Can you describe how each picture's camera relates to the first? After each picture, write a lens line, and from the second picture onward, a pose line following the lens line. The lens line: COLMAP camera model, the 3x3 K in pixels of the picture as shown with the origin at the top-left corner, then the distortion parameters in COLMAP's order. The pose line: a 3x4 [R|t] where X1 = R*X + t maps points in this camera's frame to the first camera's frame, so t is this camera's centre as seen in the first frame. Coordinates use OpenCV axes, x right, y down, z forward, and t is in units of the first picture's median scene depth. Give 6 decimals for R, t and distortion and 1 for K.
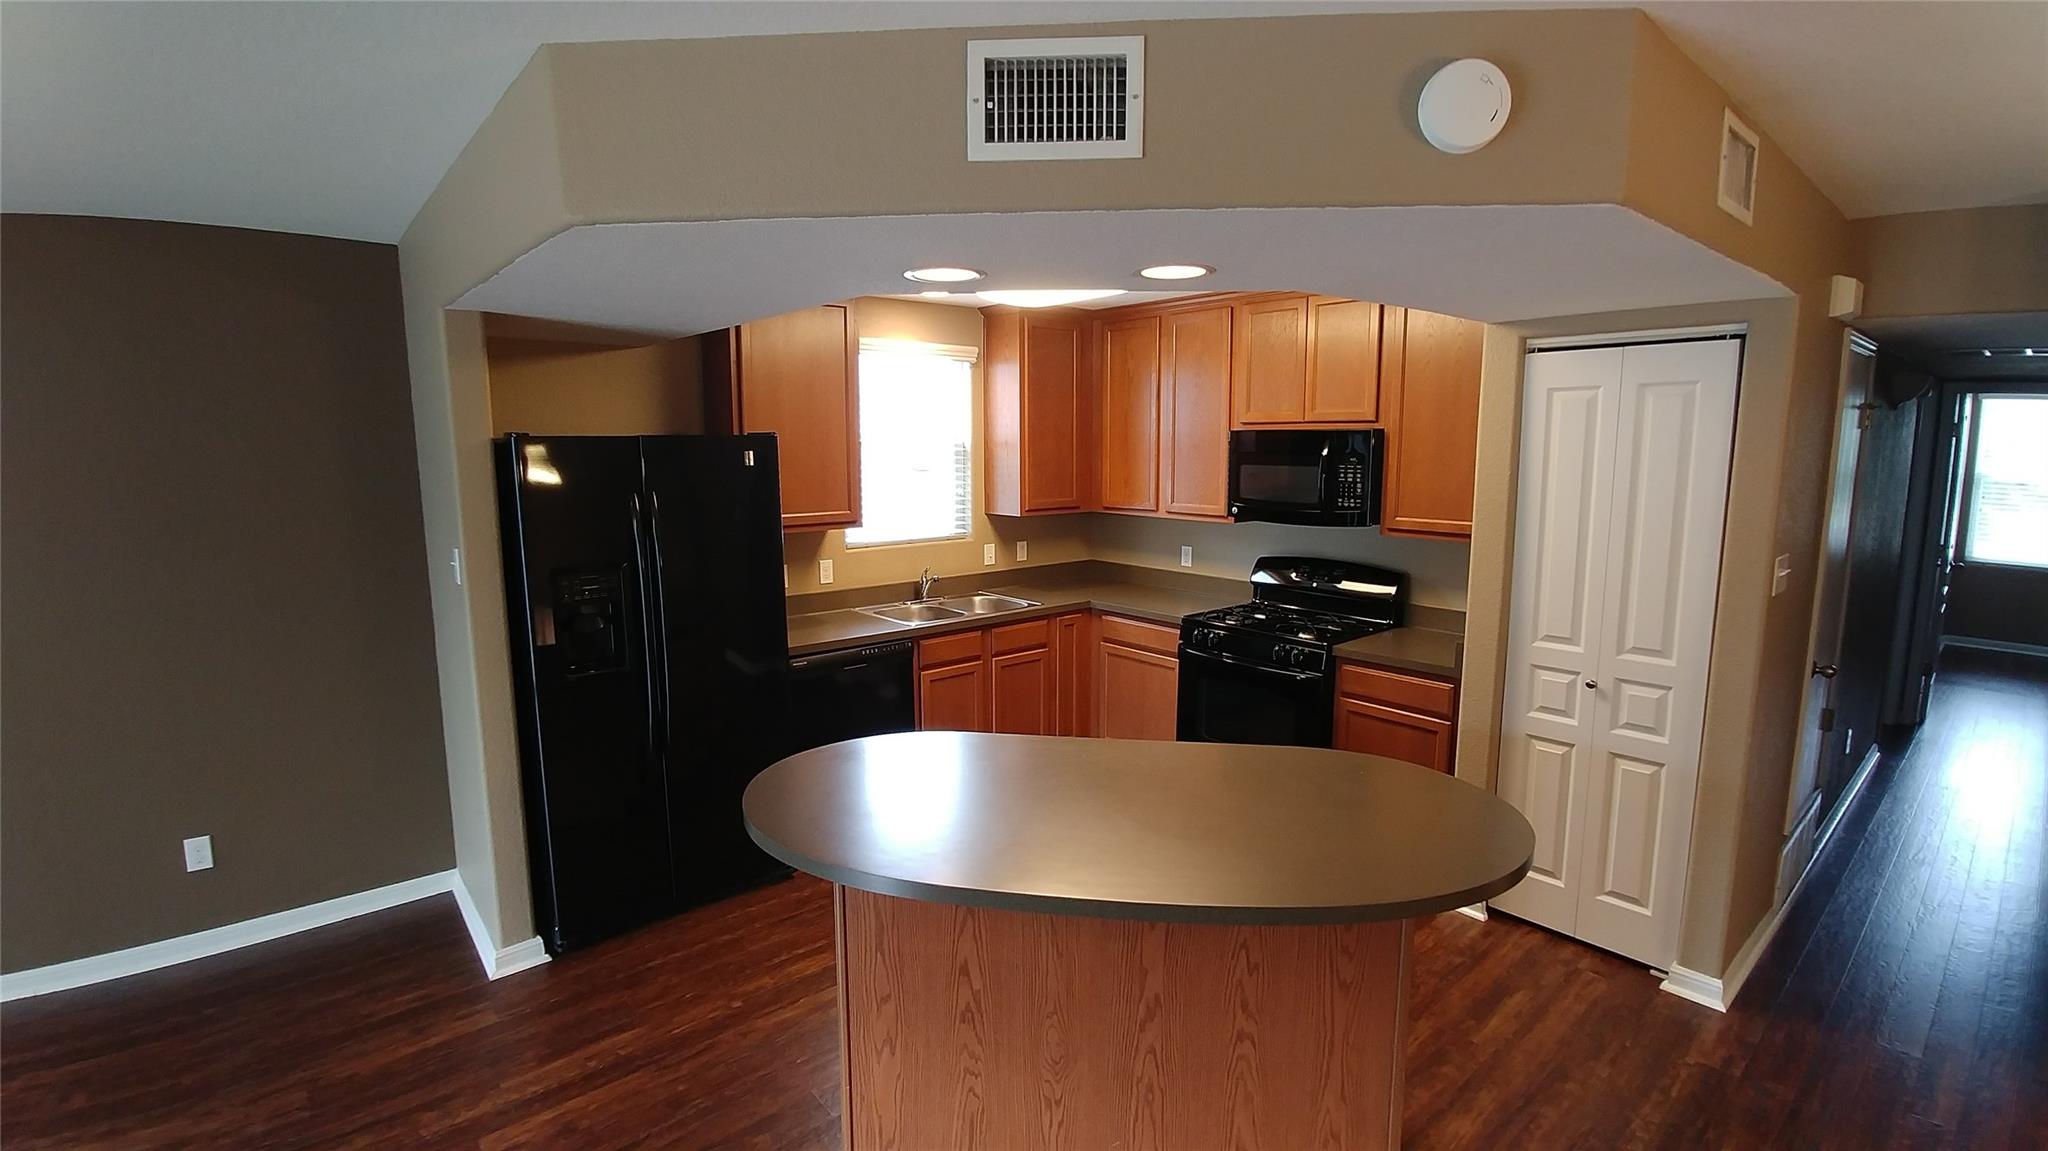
lens RADIAL K [[907.0, 0, 1033.4], [0, 907.0, 575.1], [0, 0, 1]] dist [0.000989, -0.024714]
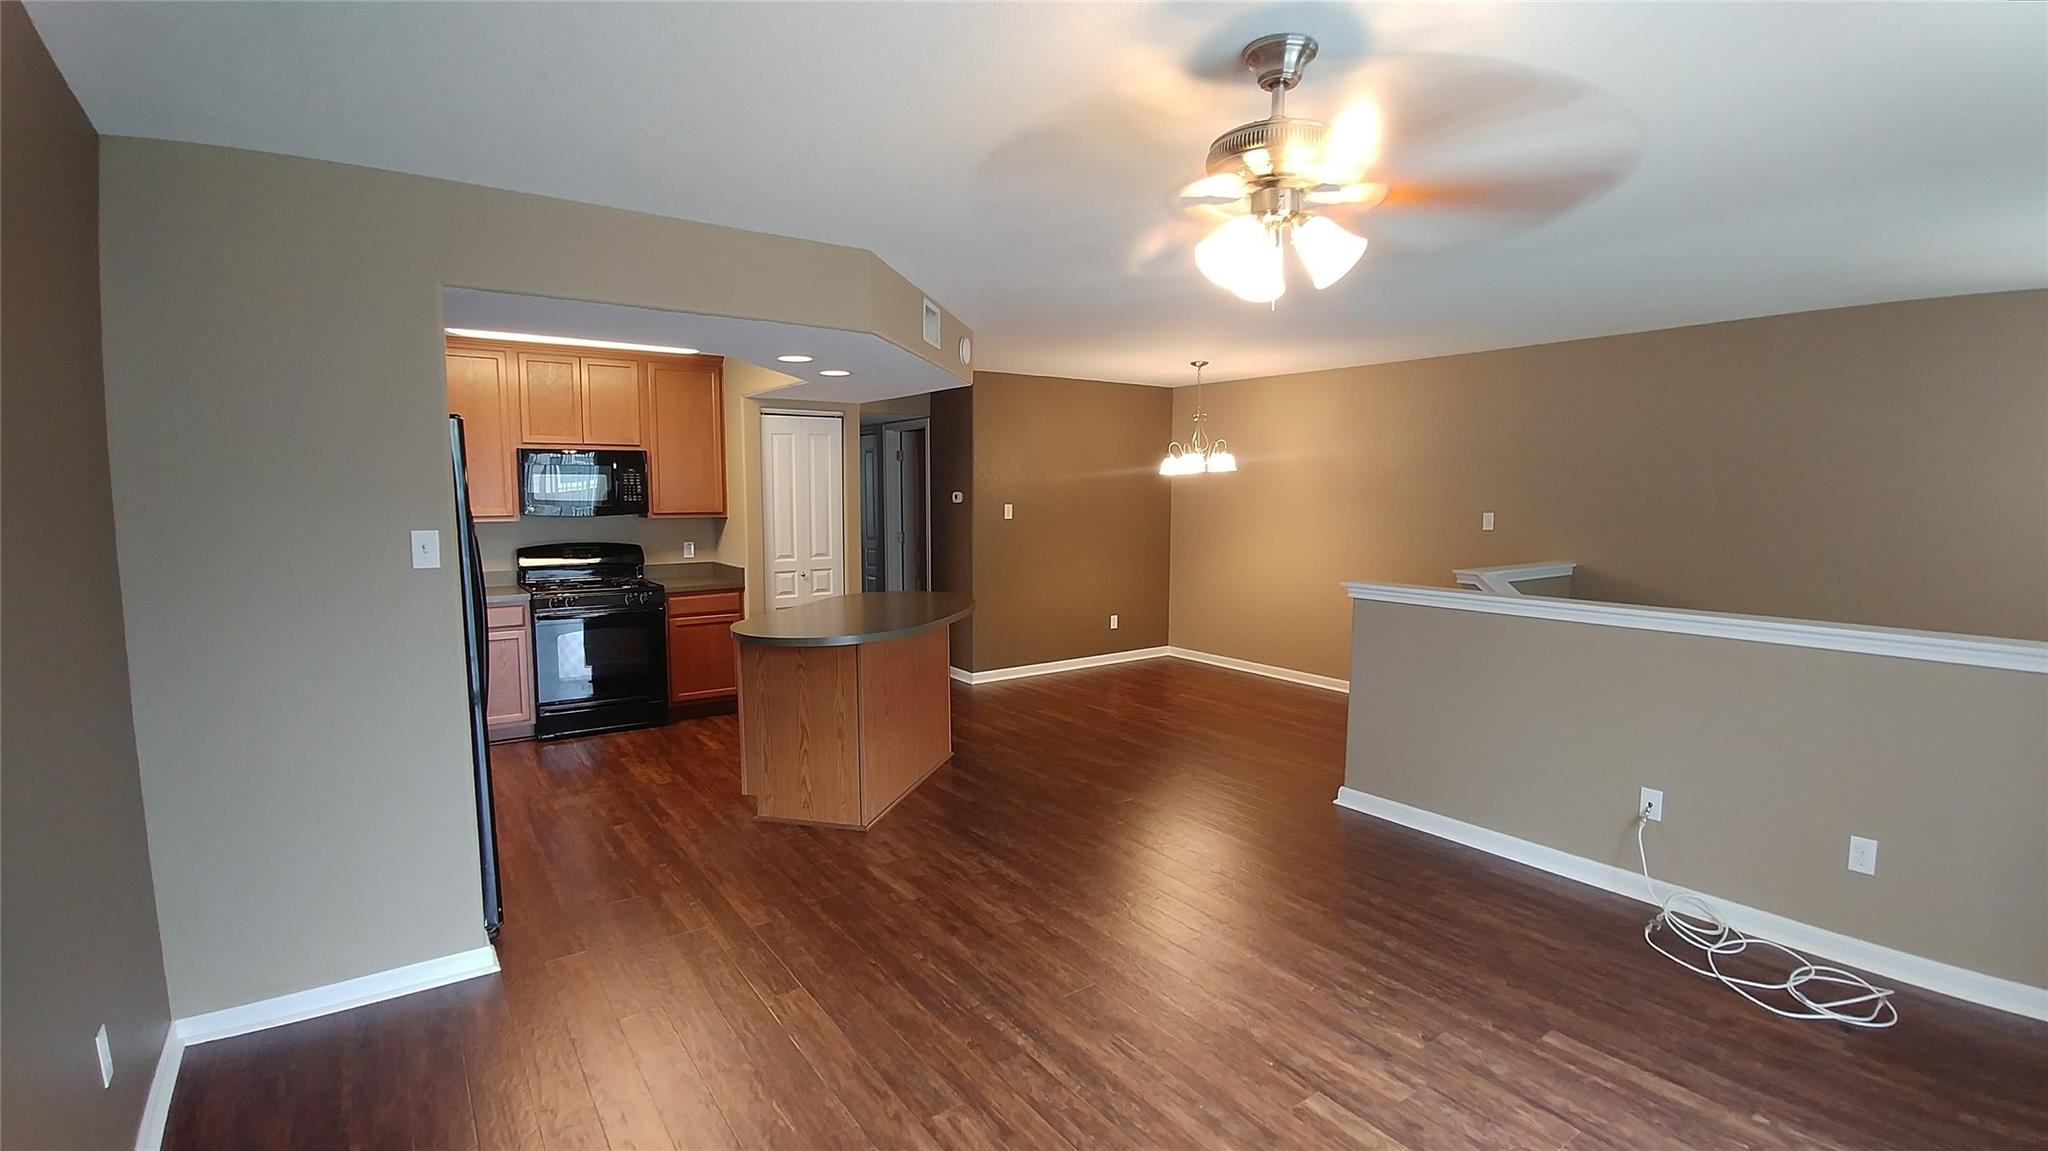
lens RADIAL K [[906.3, 0, 1024.0], [0, 906.3, 575.5], [0, 0, 1]] dist [-0.000773, -0.023075]
pose [[0.099127, -0.094428, 0.990584, -1.339397], [0.143926, 0.986380, 0.079624, 0.026446], [-0.984611, 0.134678, 0.111368, 0.242498]]
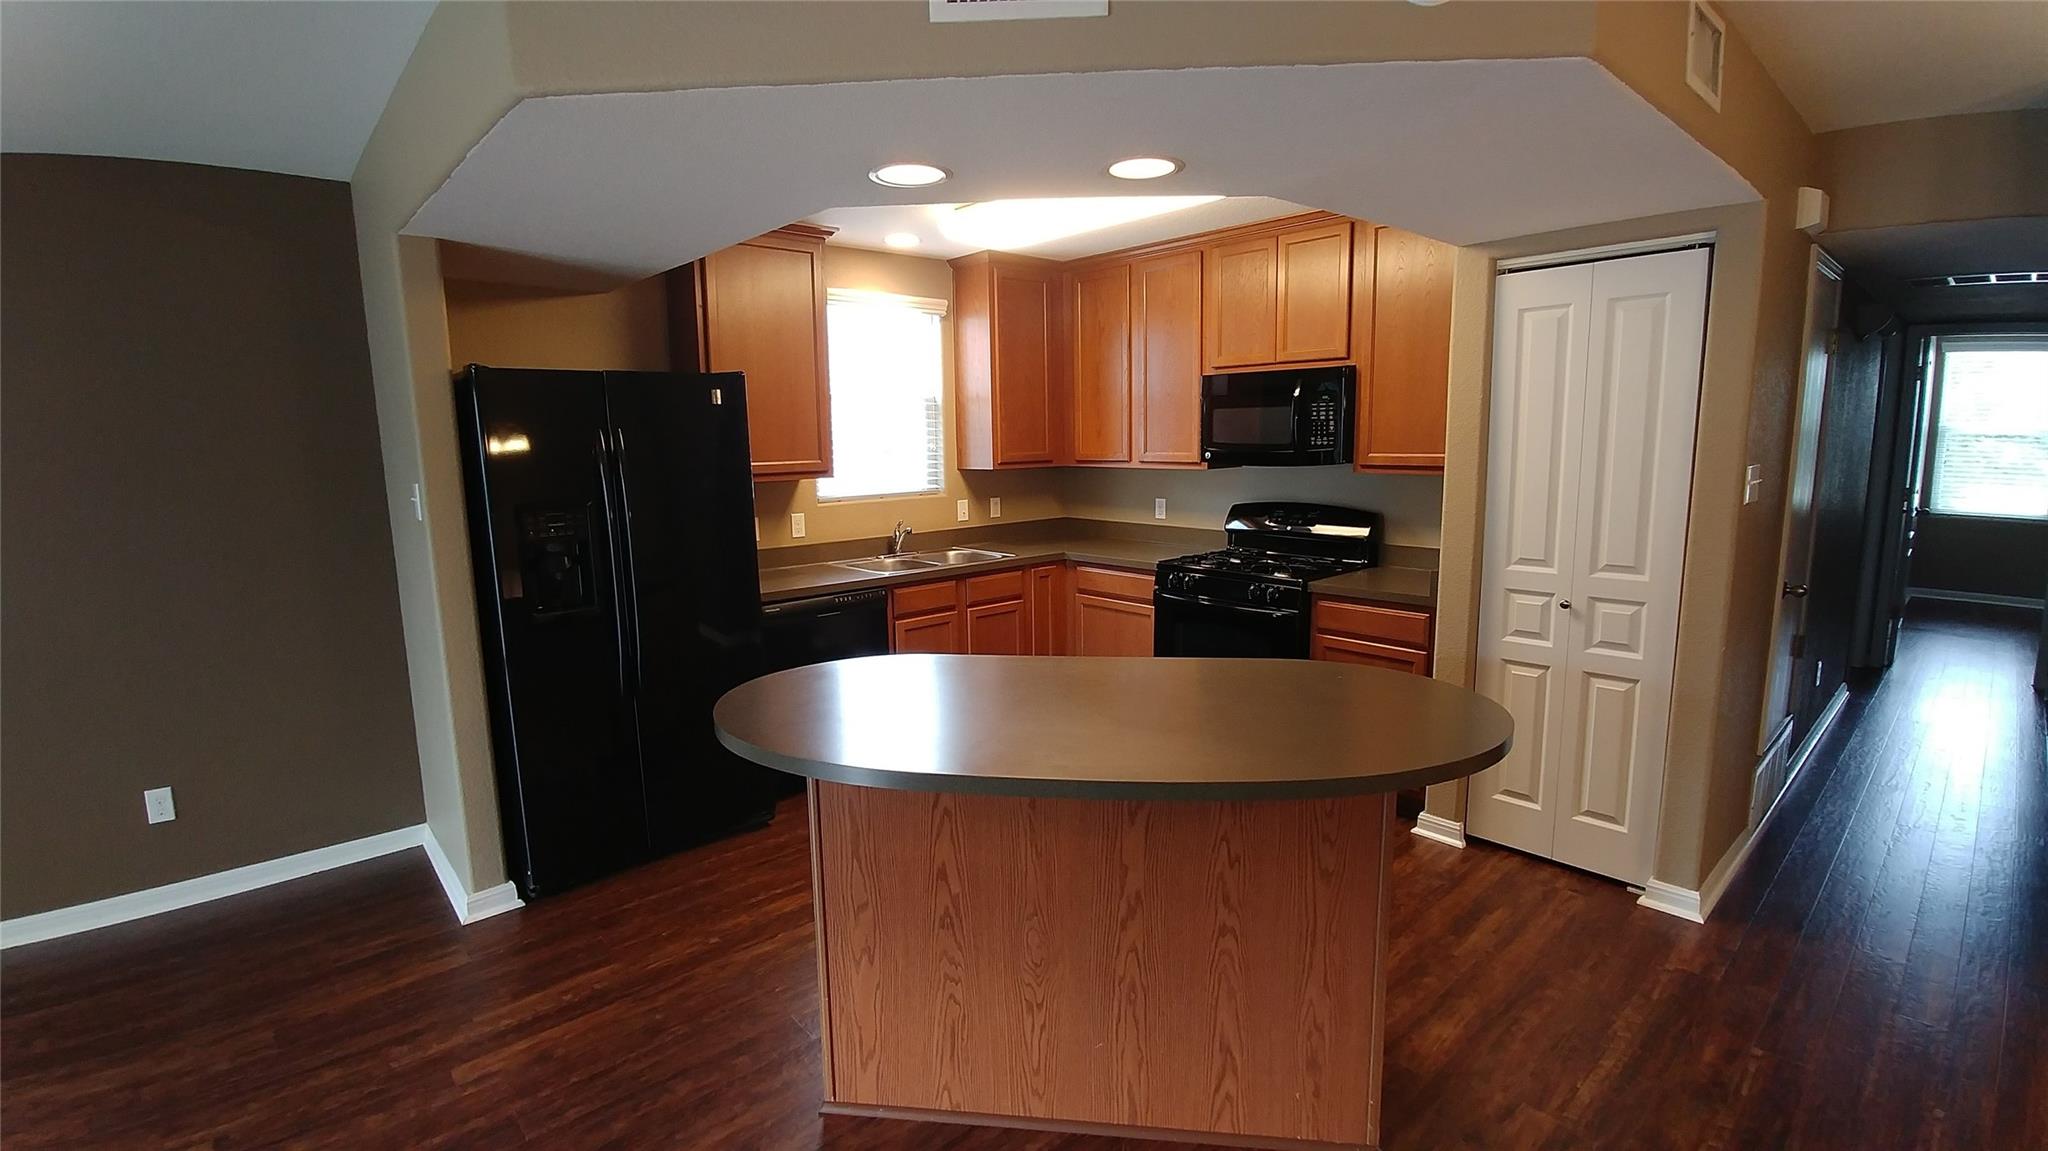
lens RADIAL K [[906.3, 0, 1024.0], [0, 906.3, 575.5], [0, 0, 1]] dist [-0.000773, -0.023075]
pose [[0.999699, -0.017763, 0.016907, 0.001029], [0.017569, 0.999779, 0.011550, 0.062098], [-0.017109, -0.011249, 0.999790, 0.008944]]
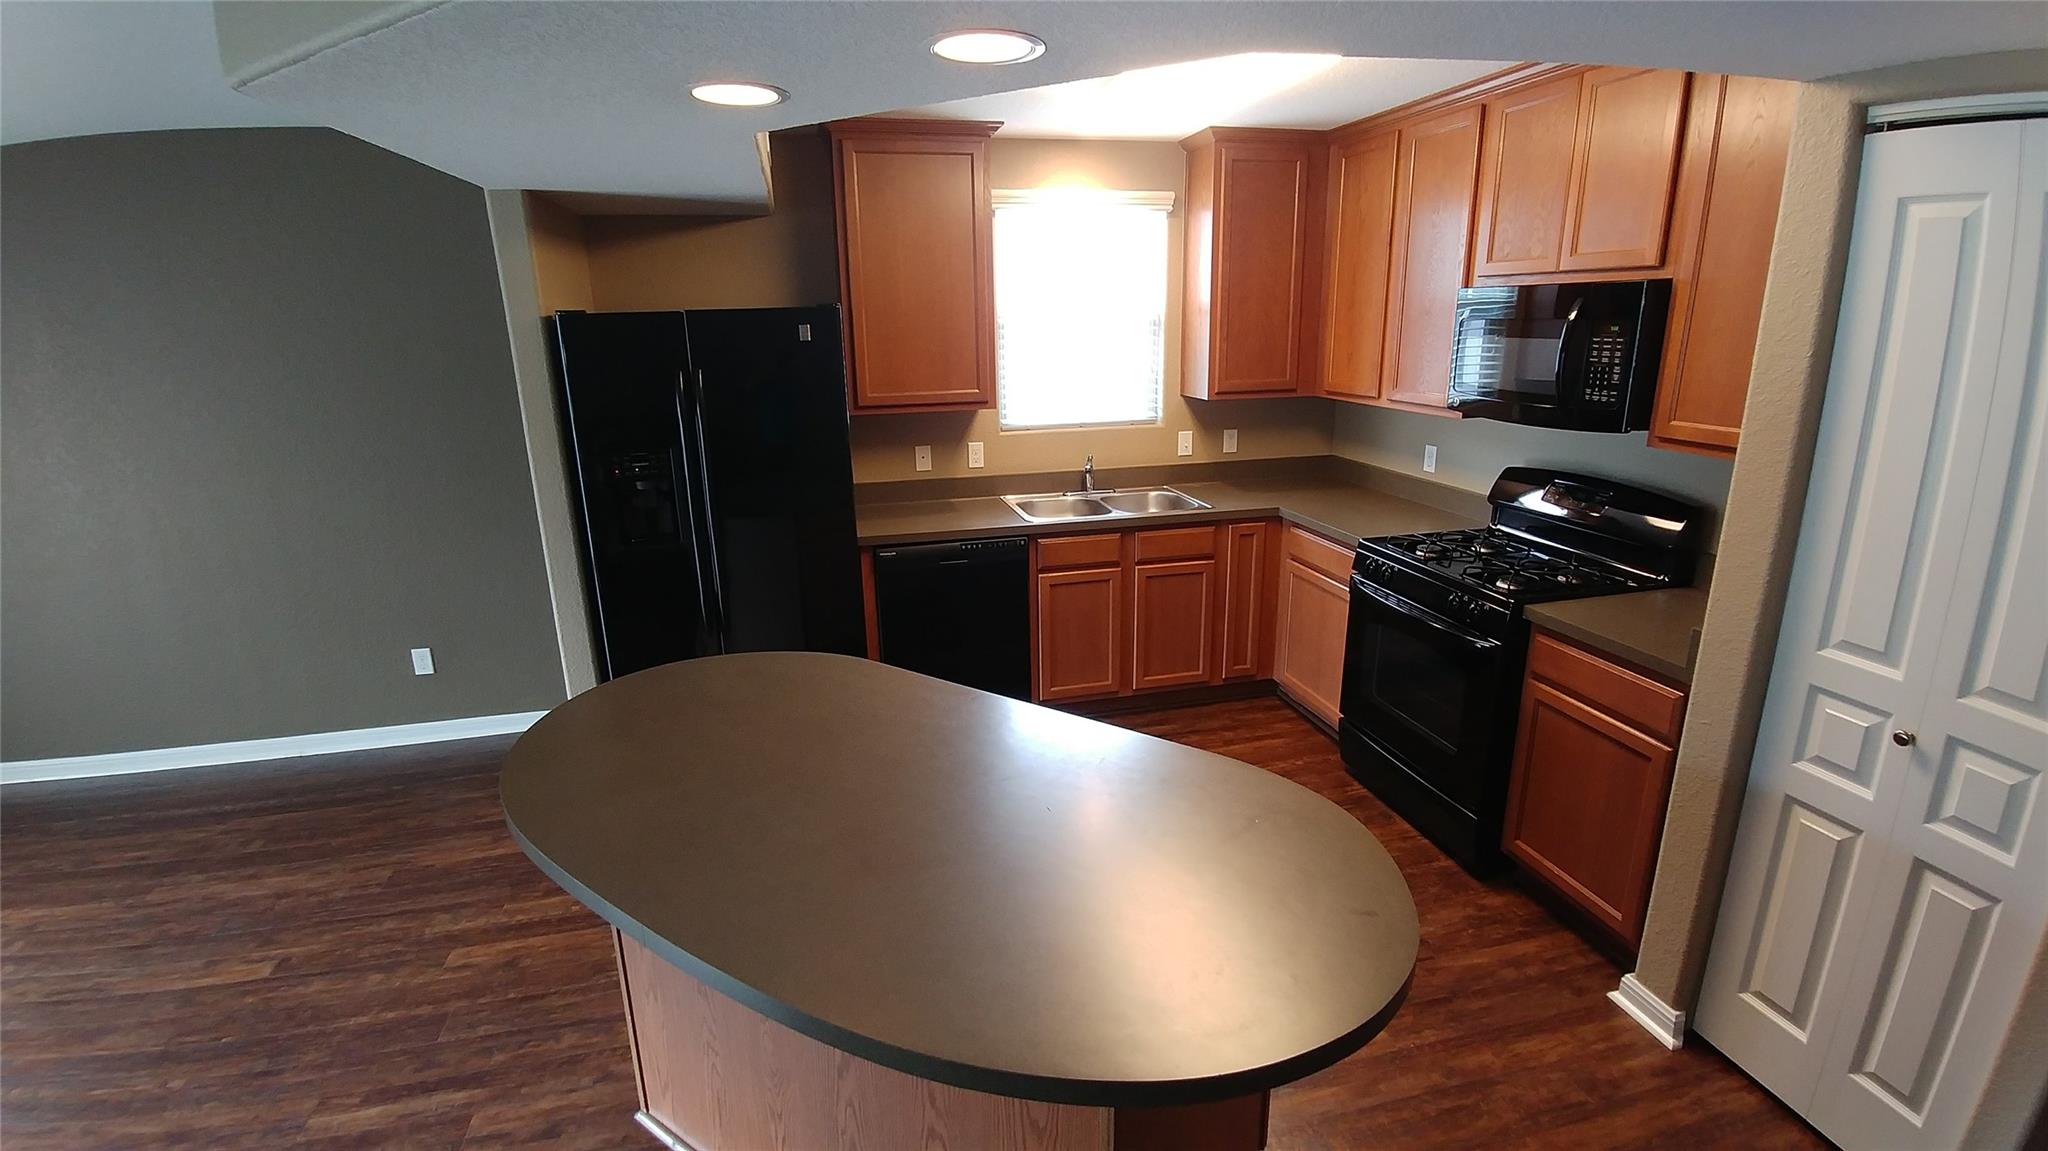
lens RADIAL K [[913.0, 0, 1026.2], [0, 913.0, 572.8], [0, 0, 1]] dist [0.000324, -0.018282]
pose [[0.891609, 0.109831, -0.439284, 0.340029], [-0.049154, 0.987881, 0.147226, -0.034918], [0.450130, -0.109675, 0.886202, 0.249170]]
